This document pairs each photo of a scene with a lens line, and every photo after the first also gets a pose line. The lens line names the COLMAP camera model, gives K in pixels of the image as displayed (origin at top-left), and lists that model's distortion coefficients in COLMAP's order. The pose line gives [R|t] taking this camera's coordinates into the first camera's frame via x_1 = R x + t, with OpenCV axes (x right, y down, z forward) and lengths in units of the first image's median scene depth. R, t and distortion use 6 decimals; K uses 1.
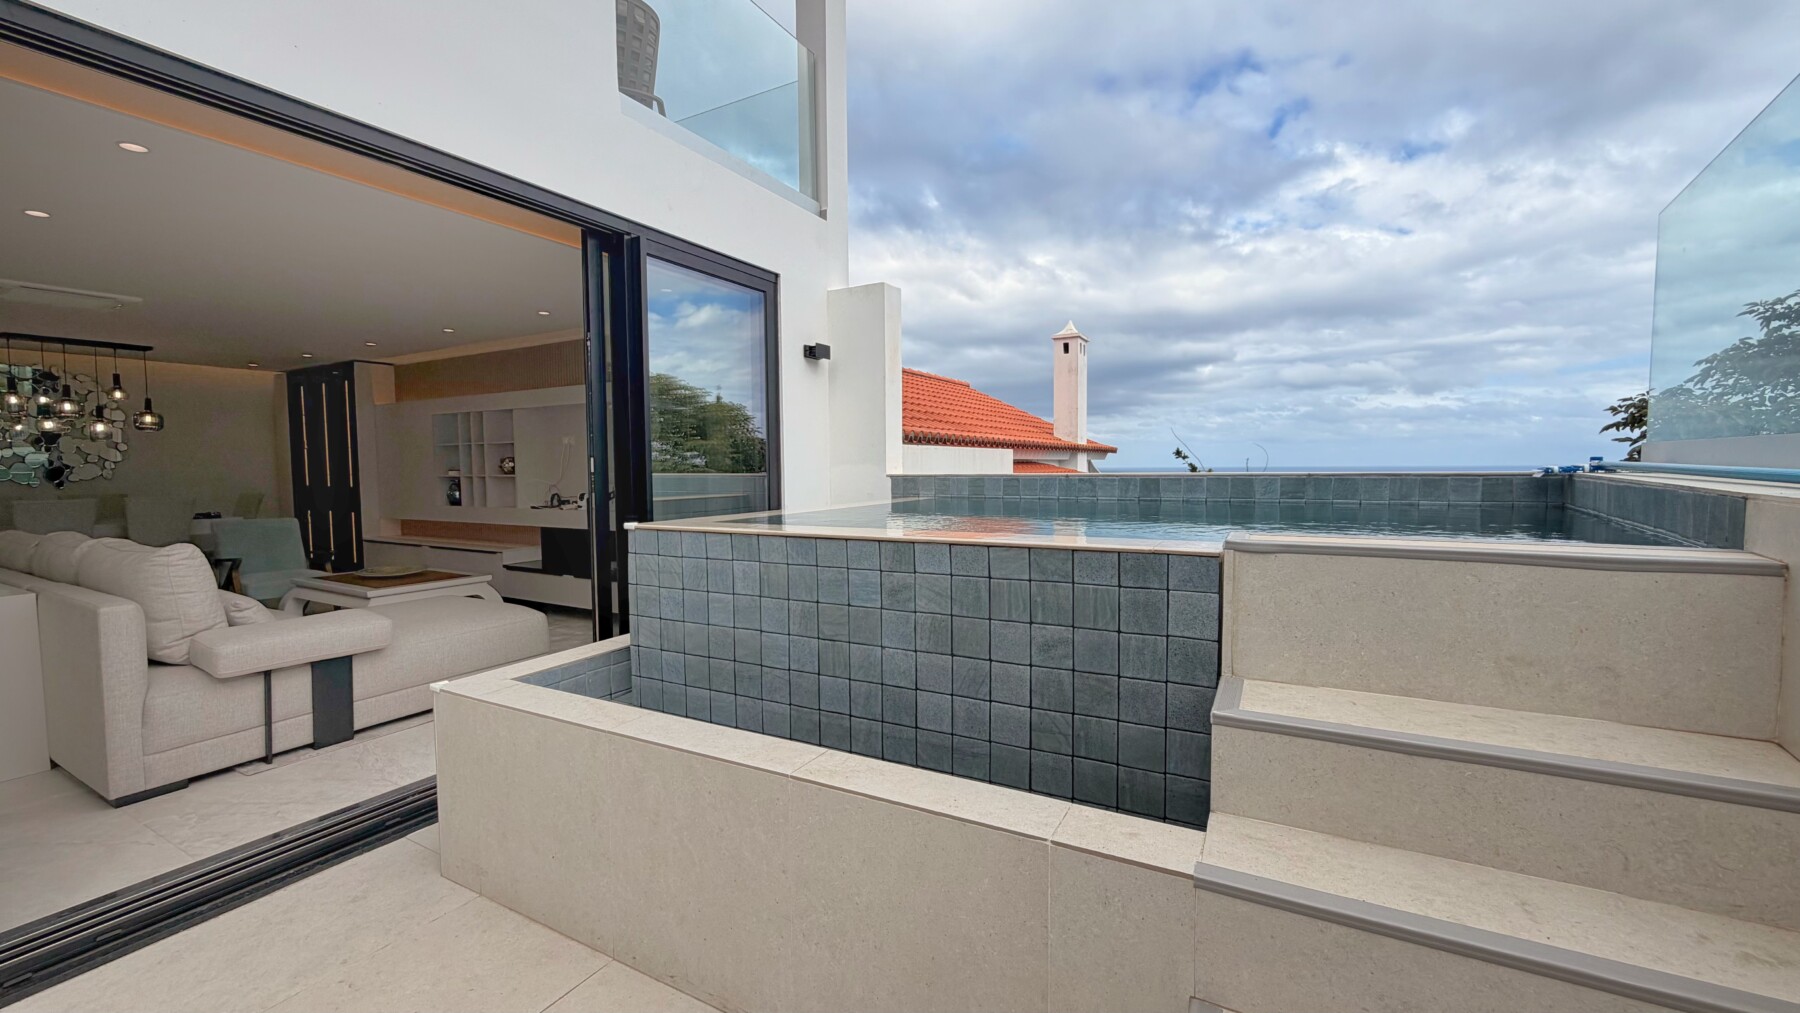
lens RADIAL K [[712.7, 0, 894.0], [0, 712.7, 505.6], [0, 0, 1]] dist [-0.000275, 0.000130]
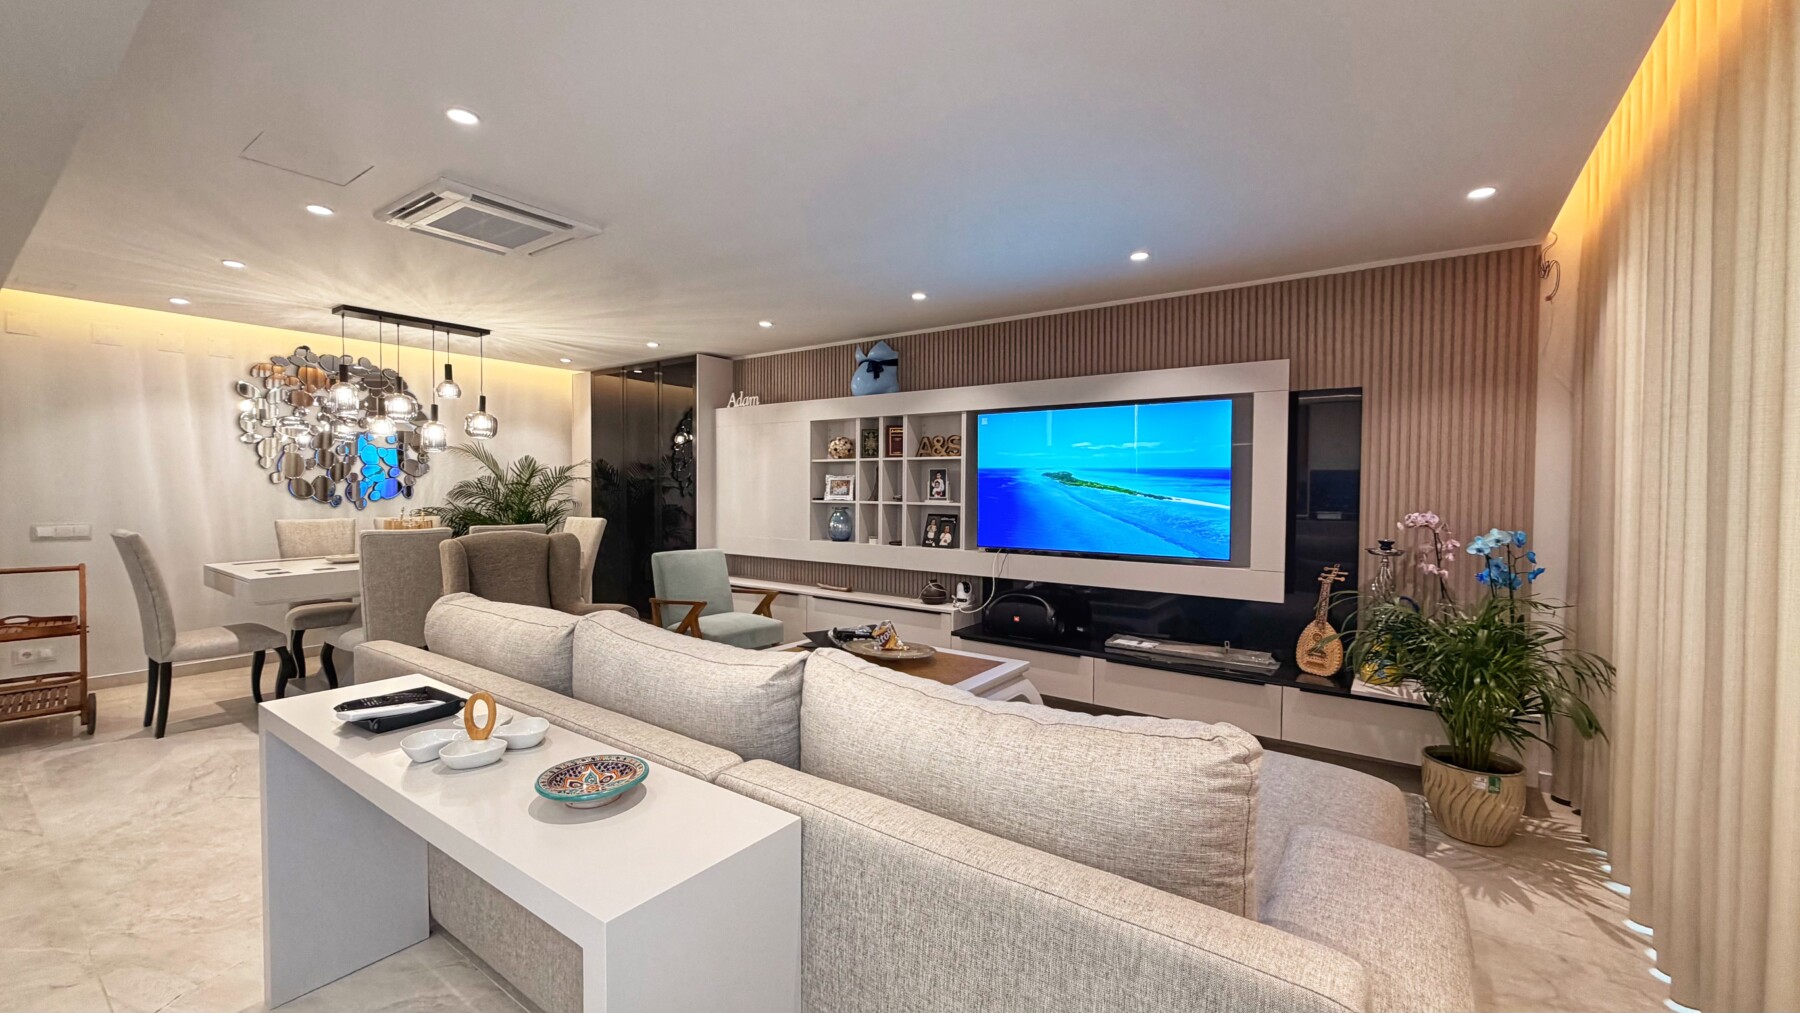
lens RADIAL K [[712.7, 0, 894.0], [0, 712.7, 505.6], [0, 0, 1]] dist [-0.000275, 0.000130]
pose [[0.991942, 0.022718, -0.124637, -0.569521], [-0.026641, 0.999198, -0.029897, -0.018973], [0.123858, 0.032977, 0.991752, 0.317381]]
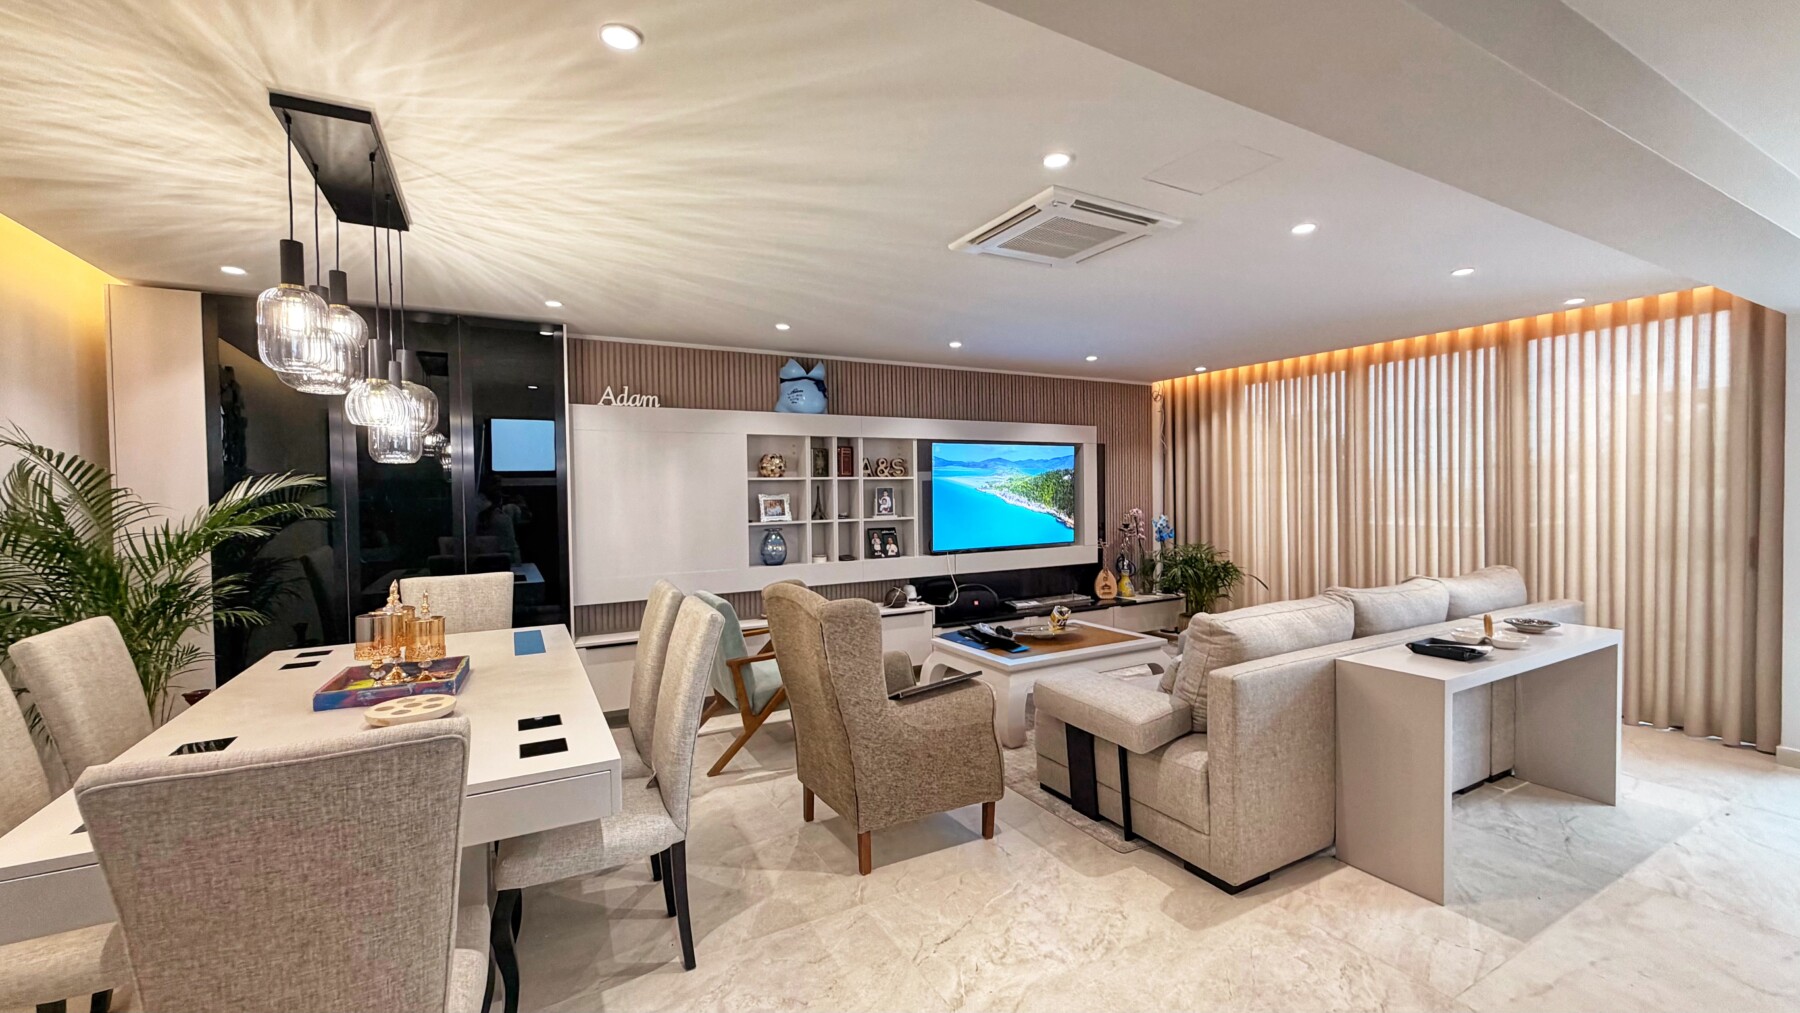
lens RADIAL K [[712.7, 0, 894.0], [0, 712.7, 505.6], [0, 0, 1]] dist [-0.000275, 0.000130]
pose [[0.535652, -0.010477, 0.844374, -1.242034], [0.058822, 0.997957, -0.024932, -0.036442], [-0.842387, 0.063022, 0.535174, 0.578410]]
